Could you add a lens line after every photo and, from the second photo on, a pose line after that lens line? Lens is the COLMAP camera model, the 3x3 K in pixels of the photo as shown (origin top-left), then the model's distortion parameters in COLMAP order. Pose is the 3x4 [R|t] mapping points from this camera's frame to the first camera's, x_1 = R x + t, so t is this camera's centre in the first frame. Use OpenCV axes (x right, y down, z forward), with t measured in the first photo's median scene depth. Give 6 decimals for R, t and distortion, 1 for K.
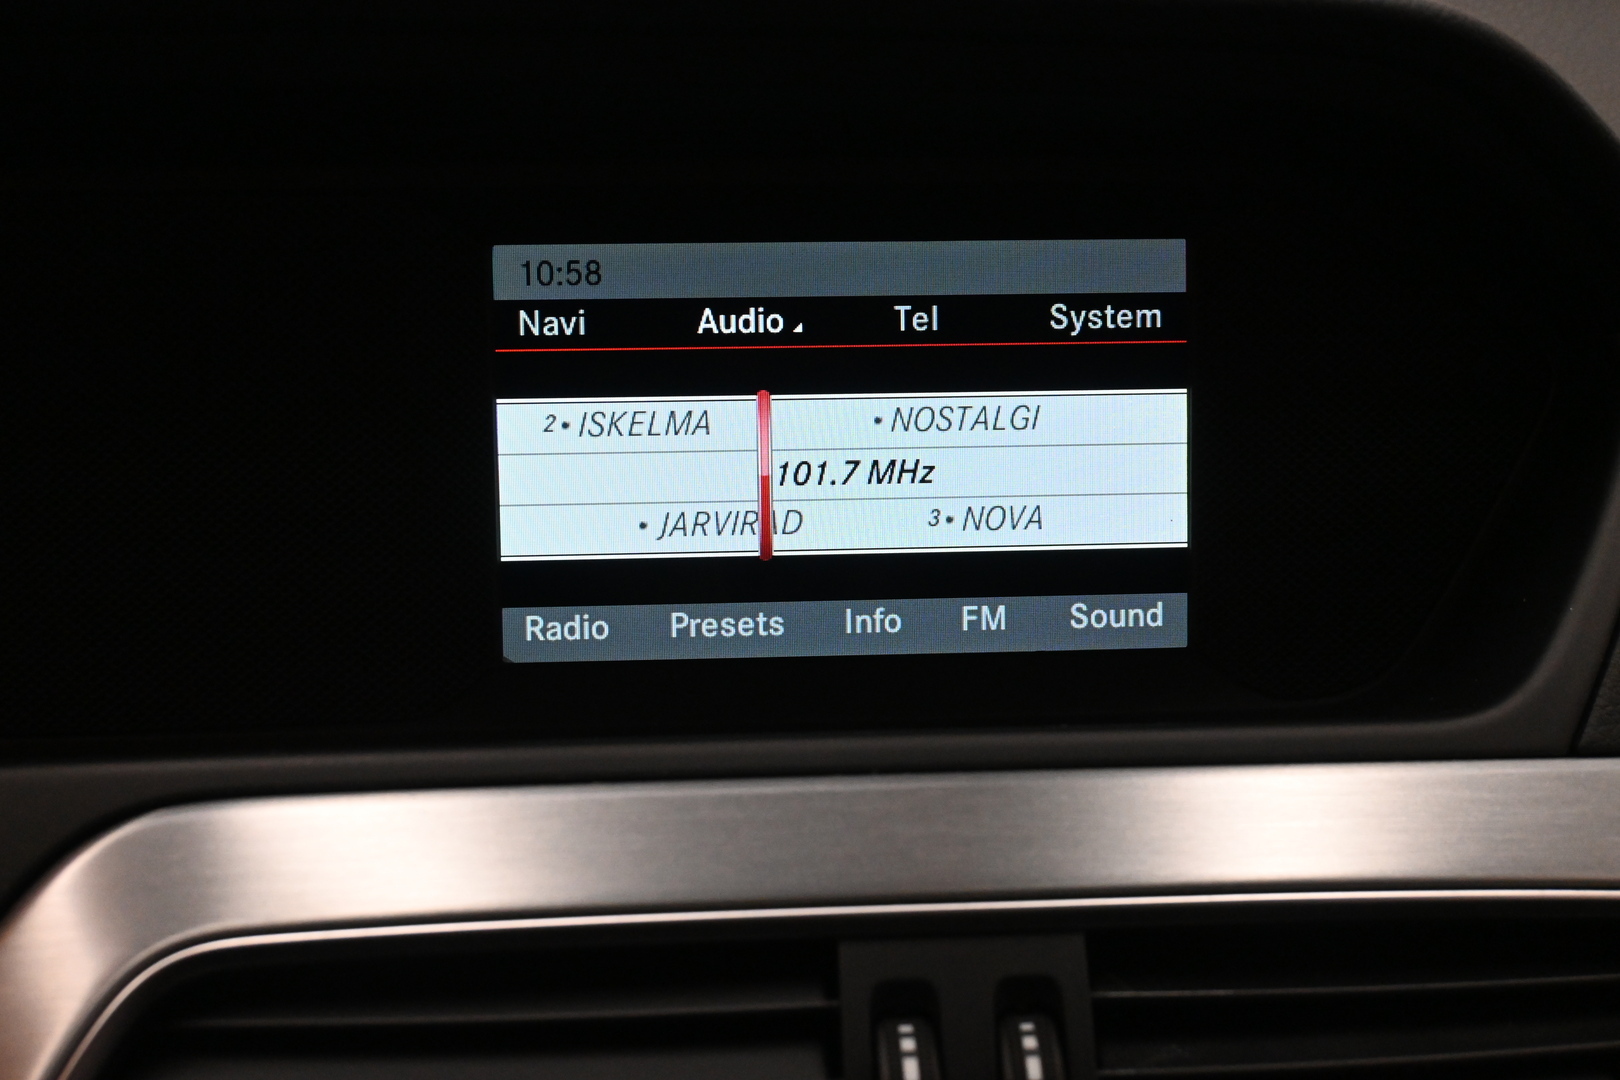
lens RADIAL K [[2436.6, 0, 812.9], [0, 2436.6, 539.8], [0, 0, 1]] dist [-0.027162, 0.000000]
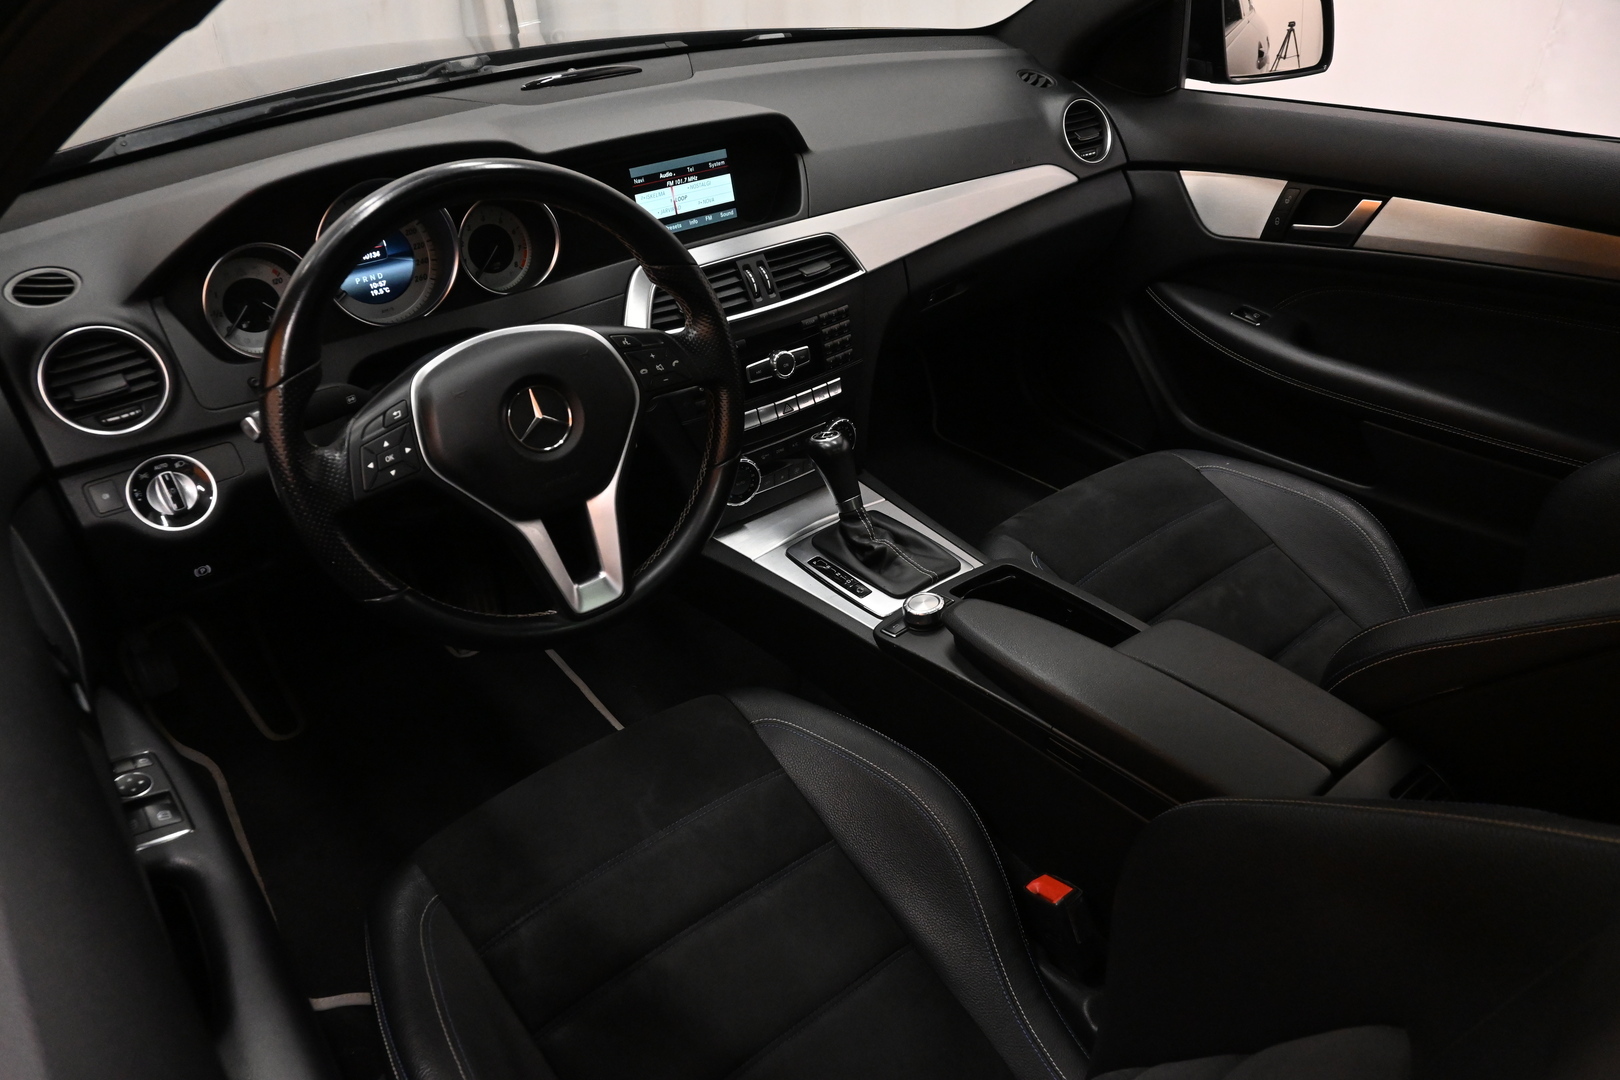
lens RADIAL K [[1060.2, 0, 810.6], [0, 1060.2, 541.9], [0, 0, 1]] dist [-0.017763, -0.000752]
pose [[0.827262, -0.326295, 0.457349, -1.213515], [0.171331, 0.921800, 0.347750, -0.100123], [-0.535054, -0.209323, 0.818475, -1.504190]]
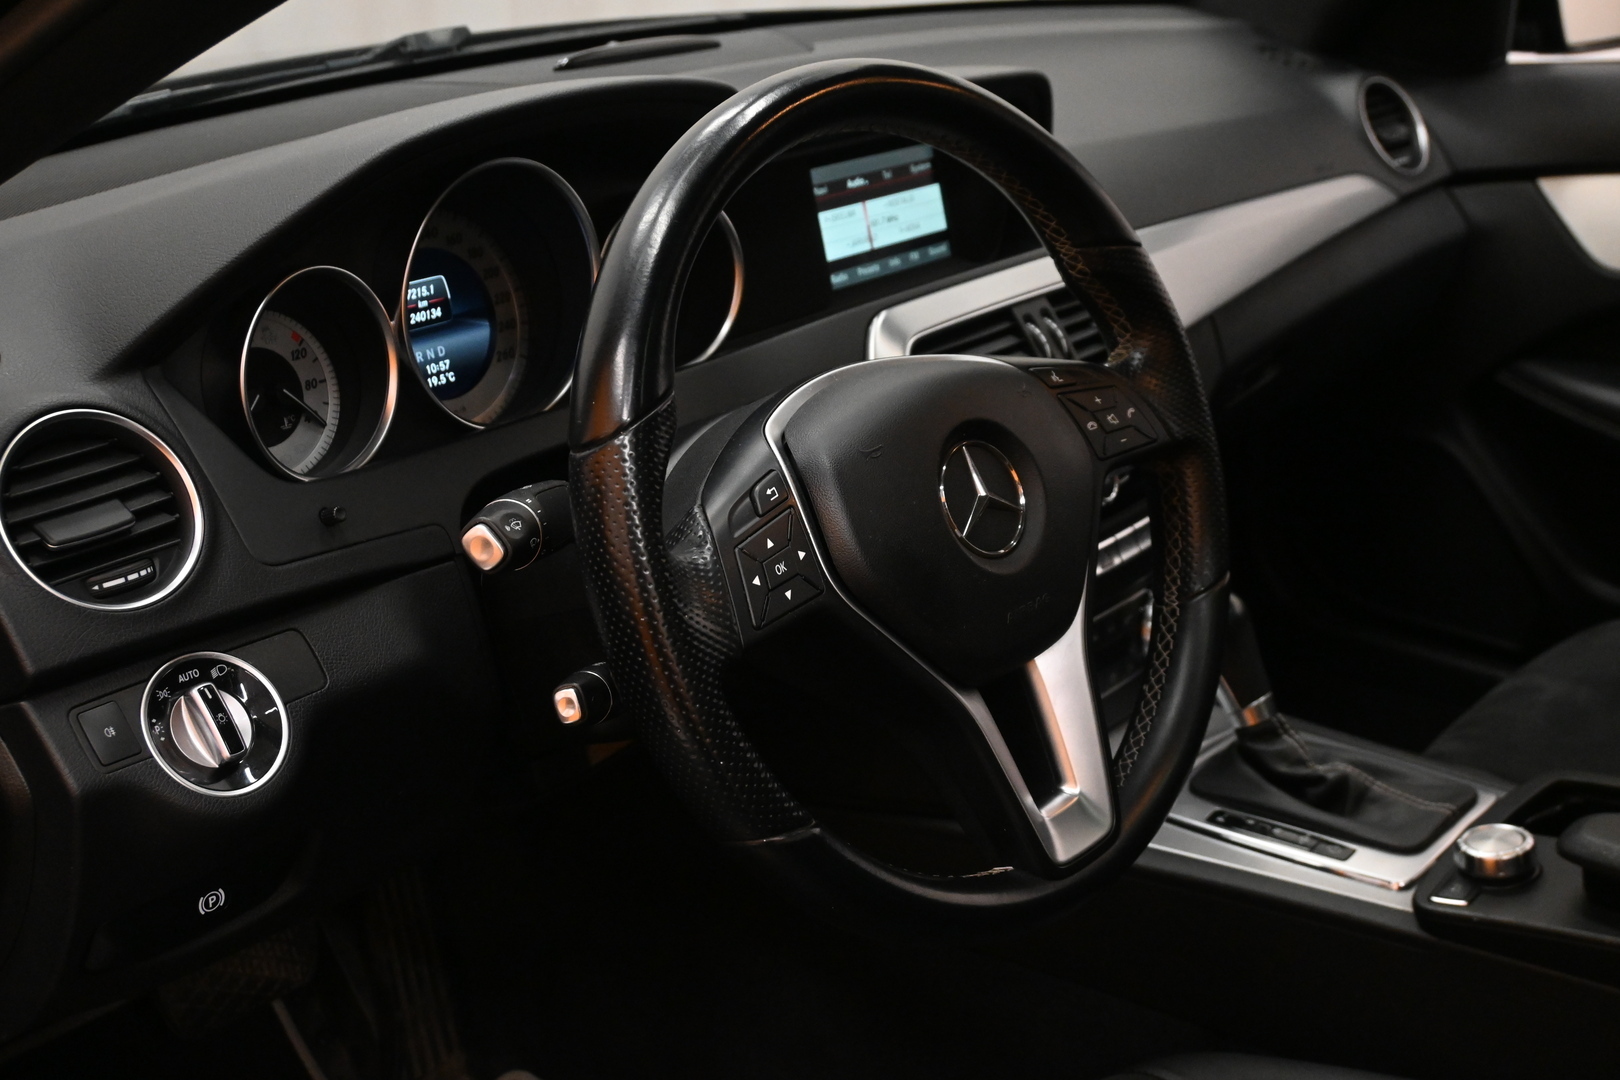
lens RADIAL K [[1962.6, 0, 810.6], [0, 1962.6, 539.2], [0, 0, 1]] dist [-0.016419, 0.000000]
pose [[0.703622, -0.261916, 0.660542, -2.047016], [0.227573, 0.963687, 0.139703, -0.004285], [-0.673147, 0.052023, 0.737677, -0.992291]]
